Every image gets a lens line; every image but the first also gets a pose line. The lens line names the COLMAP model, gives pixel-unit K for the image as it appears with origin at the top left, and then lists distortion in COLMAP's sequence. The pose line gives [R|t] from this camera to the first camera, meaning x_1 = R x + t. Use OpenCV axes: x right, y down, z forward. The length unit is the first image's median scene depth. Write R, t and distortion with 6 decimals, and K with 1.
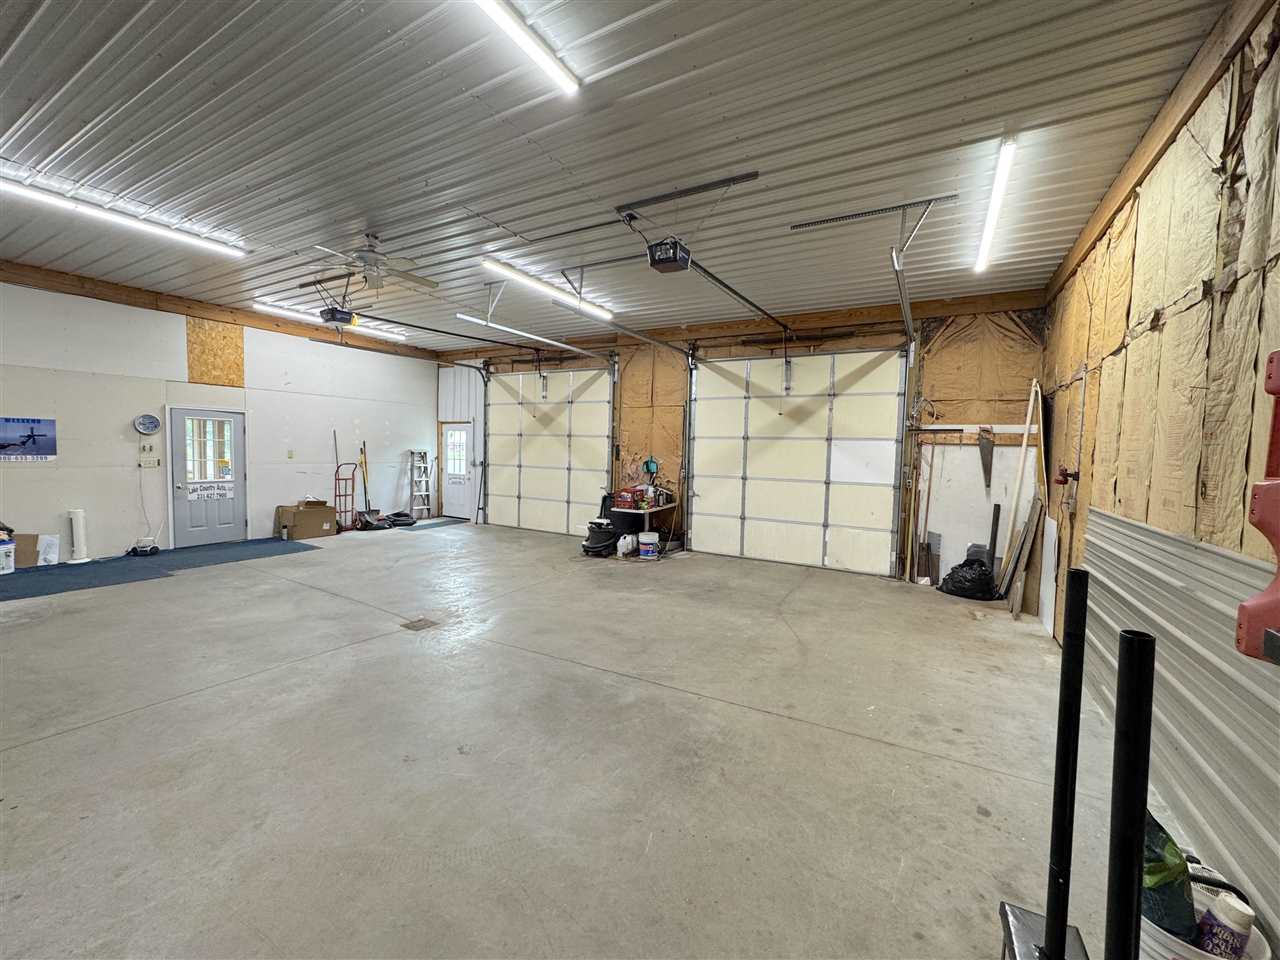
lens RADIAL K [[515.1, 0, 640.3], [0, 515.1, 476.3], [0, 0, 1]] dist [-0.002772, 0.000168]
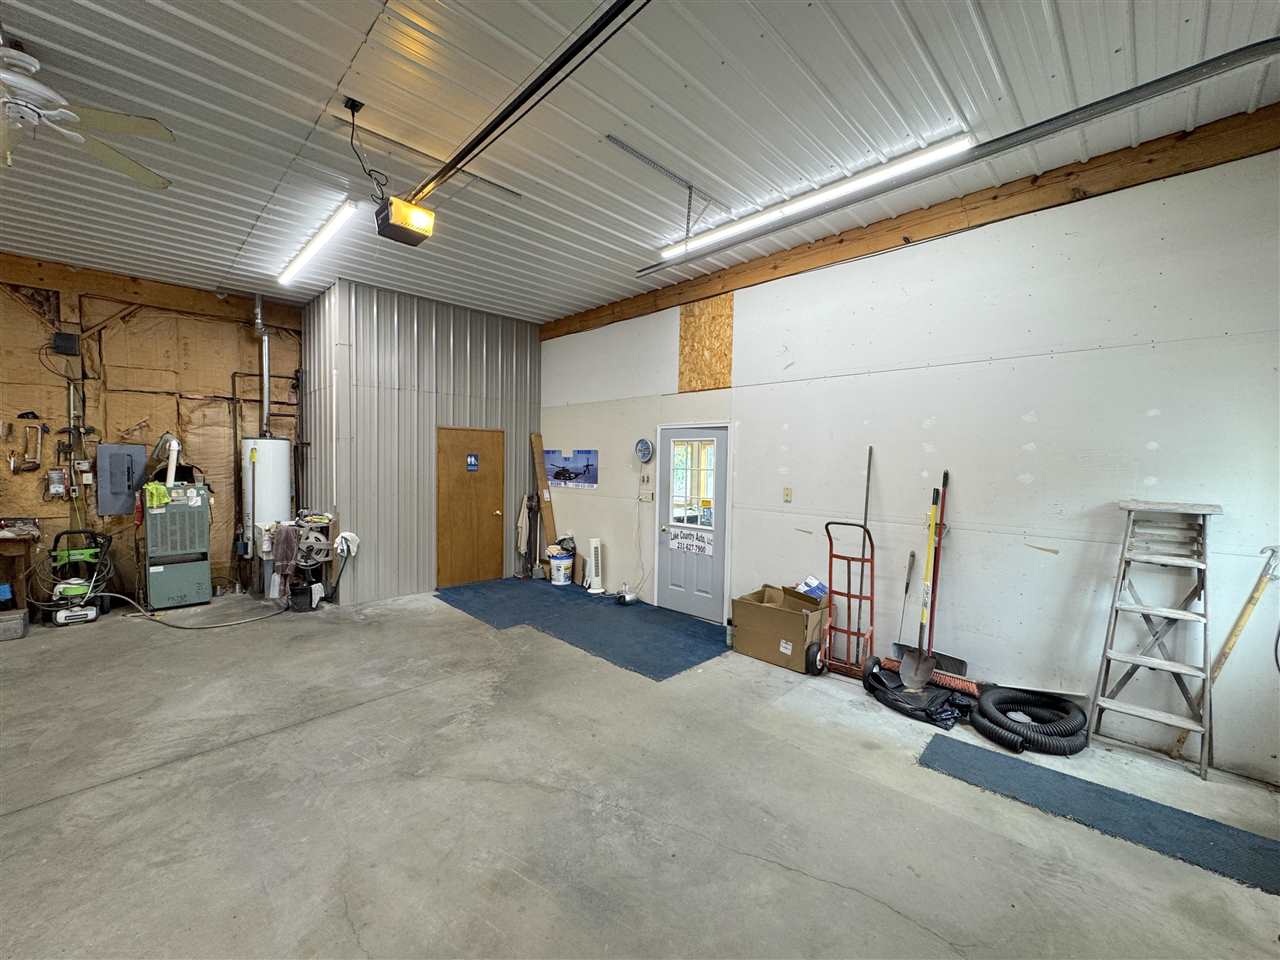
lens RADIAL K [[515.1, 0, 640.3], [0, 515.1, 477.5], [0, 0, 1]] dist [-0.002772, 0.000168]
pose [[-0.262046, 0.003011, -0.965051, -0.138956], [-0.075379, 0.996876, 0.023578, -0.076081], [0.962107, 0.078923, -0.261001, 1.206969]]
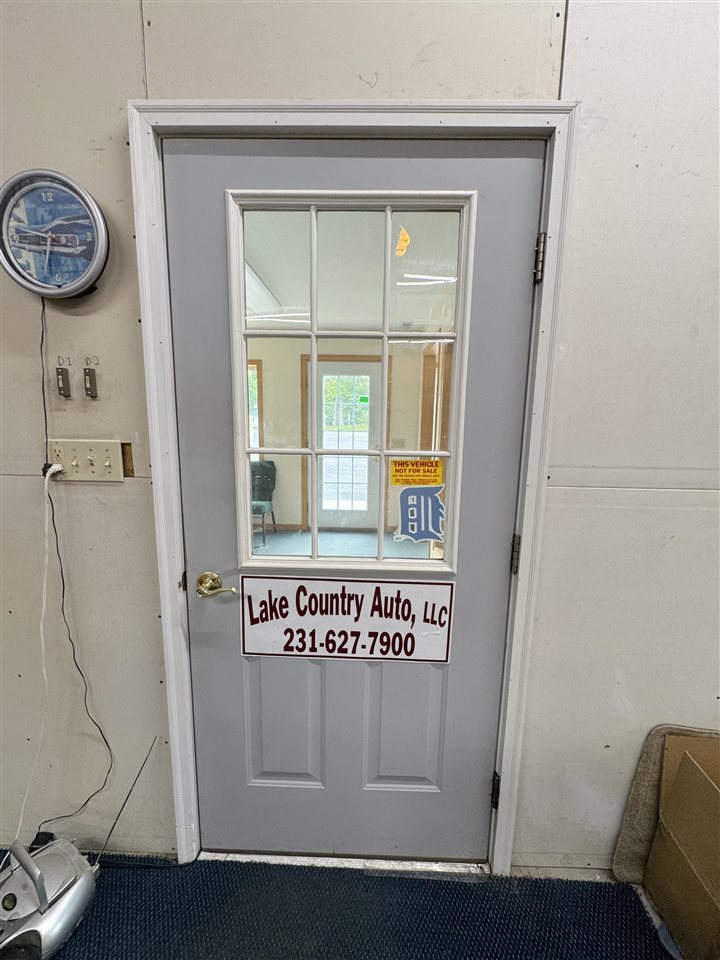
lens RADIAL K [[386.3, 0, 364.9], [0, 386.3, 480.3], [0, 0, 1]] dist [-0.002772, 0.000168]
pose [[0.477899, 0.125635, -0.869384, -0.777533], [-0.054654, 0.992054, 0.113318, -0.040298], [0.876713, -0.006639, 0.480968, 1.019398]]
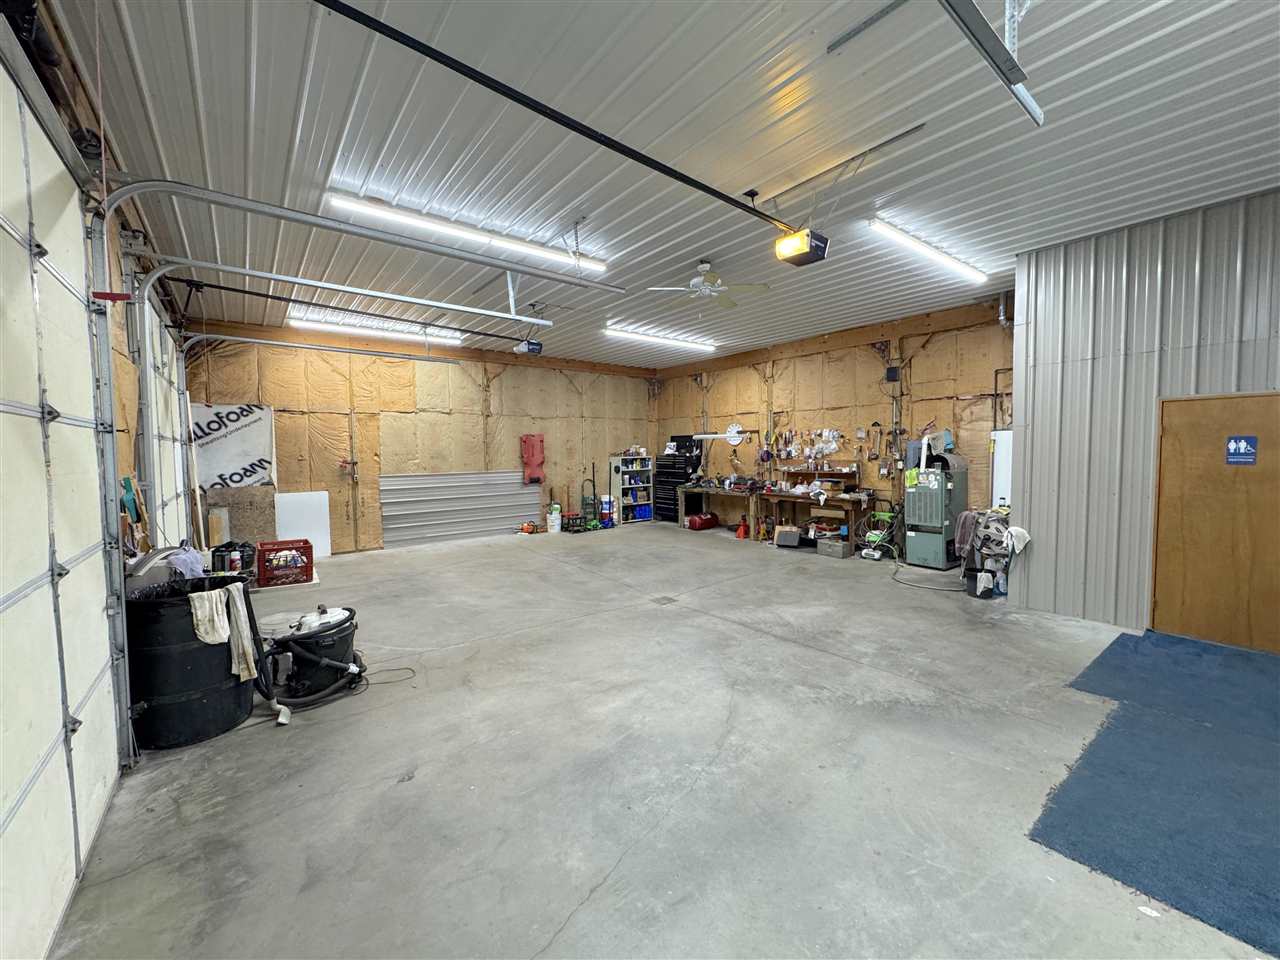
lens RADIAL K [[515.1, 0, 640.6], [0, 515.1, 477.7], [0, 0, 1]] dist [-0.002772, 0.000168]
pose [[-0.924103, -0.035951, 0.380450, -0.571362], [0.008401, 0.993413, 0.114279, -0.098580], [-0.382052, 0.108802, -0.917714, 1.448839]]
